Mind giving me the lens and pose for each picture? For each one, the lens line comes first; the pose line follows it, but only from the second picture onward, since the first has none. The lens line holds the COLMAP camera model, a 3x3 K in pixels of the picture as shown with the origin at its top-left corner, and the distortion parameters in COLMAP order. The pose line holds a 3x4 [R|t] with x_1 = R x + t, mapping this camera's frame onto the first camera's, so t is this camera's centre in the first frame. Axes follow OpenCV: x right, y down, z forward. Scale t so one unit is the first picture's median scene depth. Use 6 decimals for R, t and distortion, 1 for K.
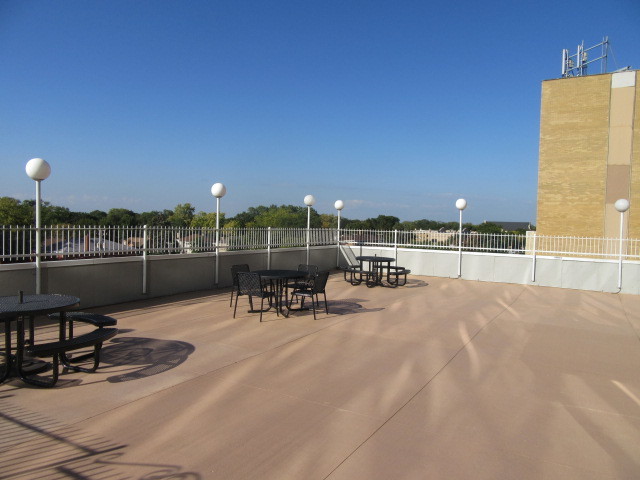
lens RADIAL K [[472.3, 0, 320.0], [0, 472.3, 240.0], [0, 0, 1]] dist [-0.001500, -0.000446]
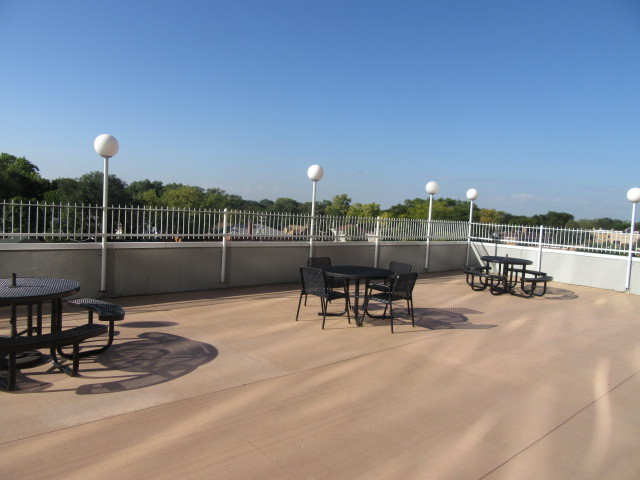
lens RADIAL K [[472.3, 0, 320.0], [0, 472.3, 240.0], [0, 0, 1]] dist [-0.001500, -0.000446]
pose [[0.946868, 0.049256, -0.317828, 0.093969], [-0.043849, 0.998746, 0.024150, -0.000694], [0.318619, -0.008931, 0.947841, 0.168373]]
